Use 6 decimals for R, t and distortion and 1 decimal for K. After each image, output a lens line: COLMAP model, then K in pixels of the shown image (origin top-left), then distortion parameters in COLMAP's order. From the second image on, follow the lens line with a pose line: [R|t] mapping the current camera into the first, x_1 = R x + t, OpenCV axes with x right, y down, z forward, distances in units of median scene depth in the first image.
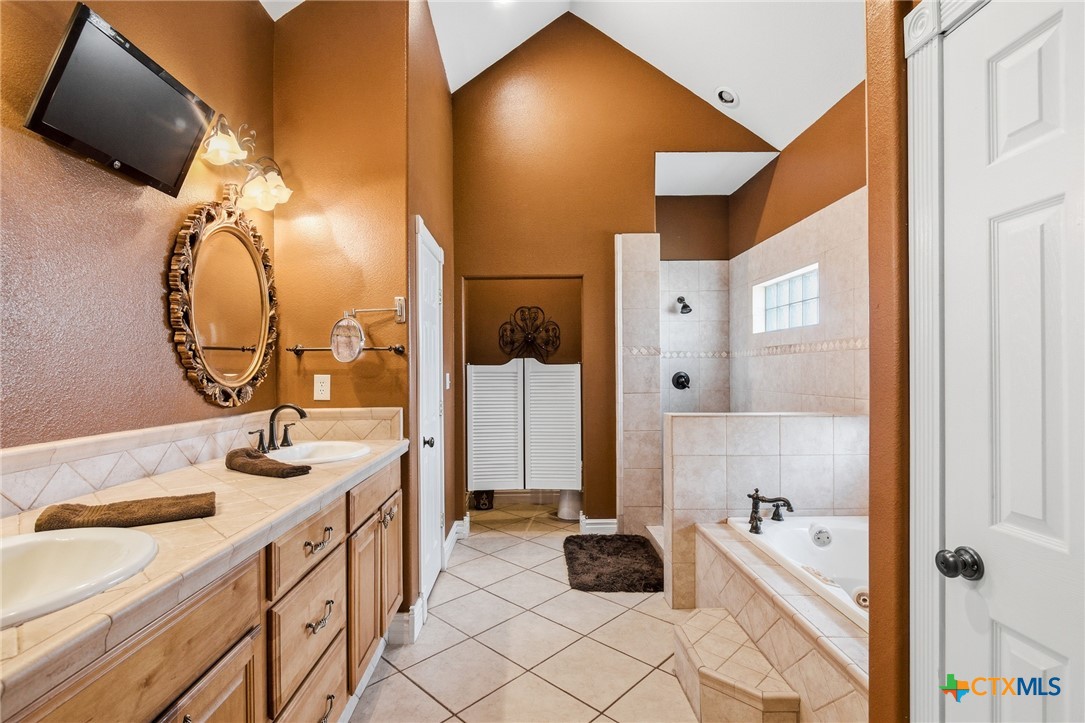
lens RADIAL K [[509.2, 0, 538.6], [0, 509.2, 365.2], [0, 0, 1]] dist [-0.000635, -0.000031]
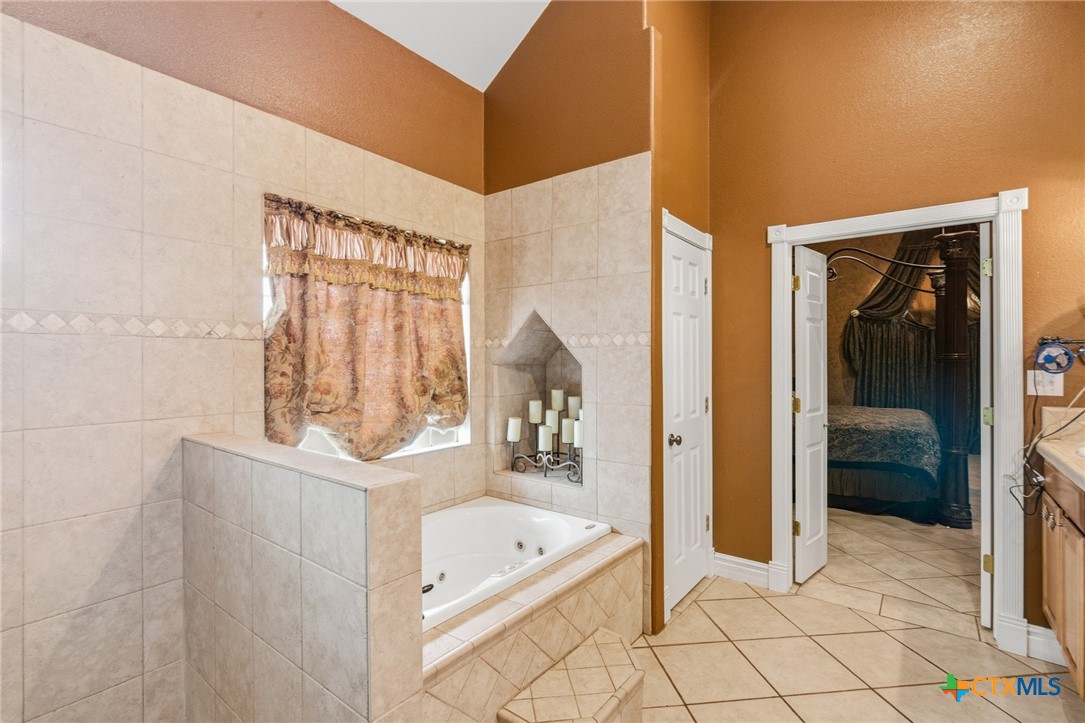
lens RADIAL K [[509.2, 0, 538.6], [0, 509.2, 365.2], [0, 0, 1]] dist [-0.000635, -0.000031]
pose [[-0.783563, -0.003862, 0.621300, -0.119865], [0.001705, 0.999964, 0.008366, -0.003505], [-0.621310, 0.007615, -0.783528, 1.692388]]
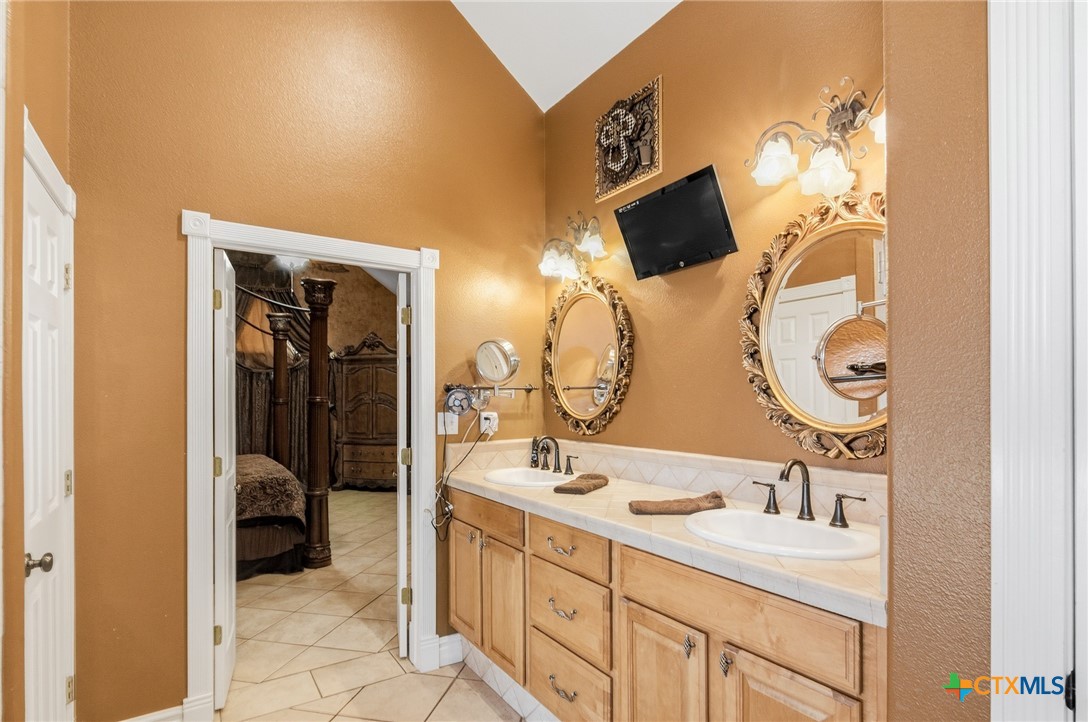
lens RADIAL K [[536.3, 0, 540.8], [0, 536.3, 399.3], [0, 0, 1]] dist [-0.000554, -0.000449]
pose [[-0.850217, 0.003194, -0.526422, 0.189338], [0.005516, 0.999981, -0.002842, -0.007965], [0.526403, -0.005320, -0.850218, 1.429566]]
